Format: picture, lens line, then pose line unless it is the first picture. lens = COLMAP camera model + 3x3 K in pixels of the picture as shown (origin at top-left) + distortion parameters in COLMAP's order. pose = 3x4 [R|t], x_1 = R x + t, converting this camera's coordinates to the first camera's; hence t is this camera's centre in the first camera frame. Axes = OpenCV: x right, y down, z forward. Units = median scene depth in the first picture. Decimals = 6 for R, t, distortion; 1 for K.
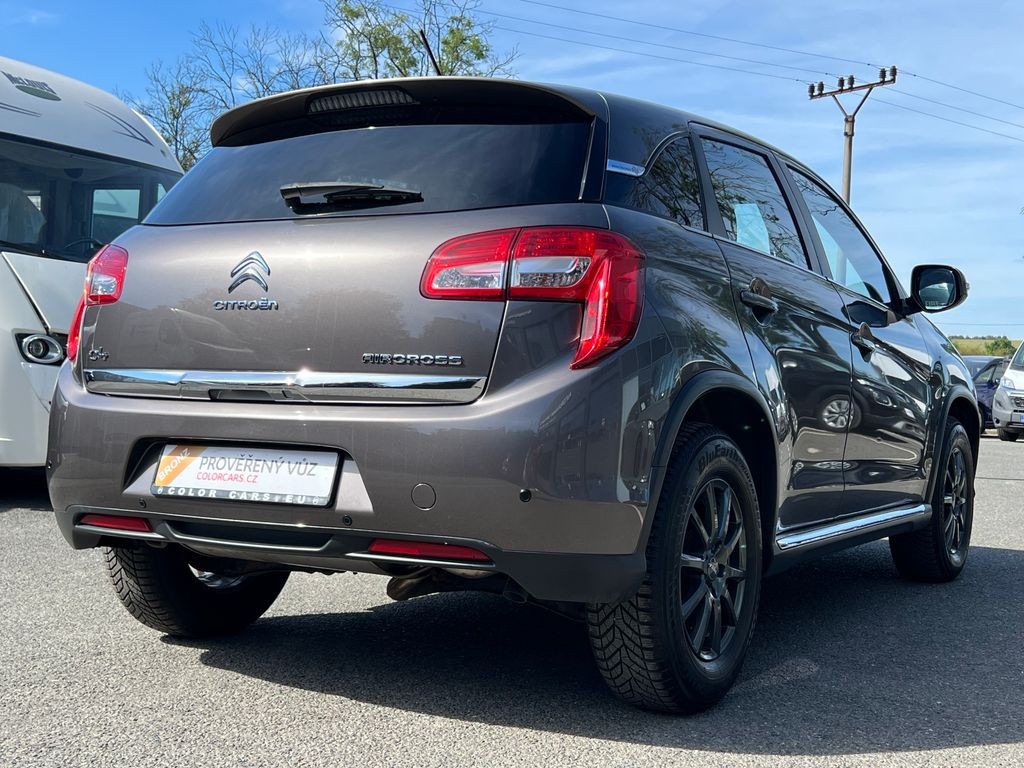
lens RADIAL K [[1330.5, 0, 511.7], [0, 1330.5, 379.5], [0, 0, 1]] dist [-0.115960, 0.000000]
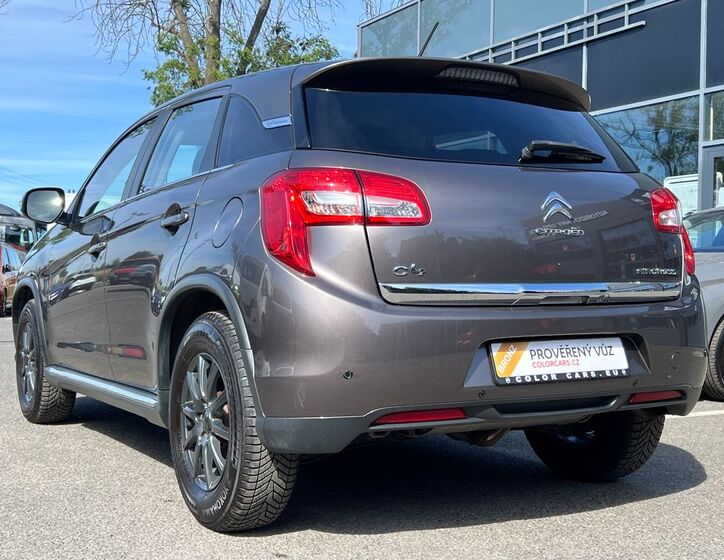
lens RADIAL K [[1025.3, 0, 361.7], [0, 1025.3, 282.7], [0, 0, 1]] dist [-0.033583, 0.000000]
pose [[0.569486, -0.018989, 0.821781, -1.123047], [0.015354, 0.999804, 0.012462, -0.020879], [-0.821857, 0.005521, 0.569667, 0.565644]]
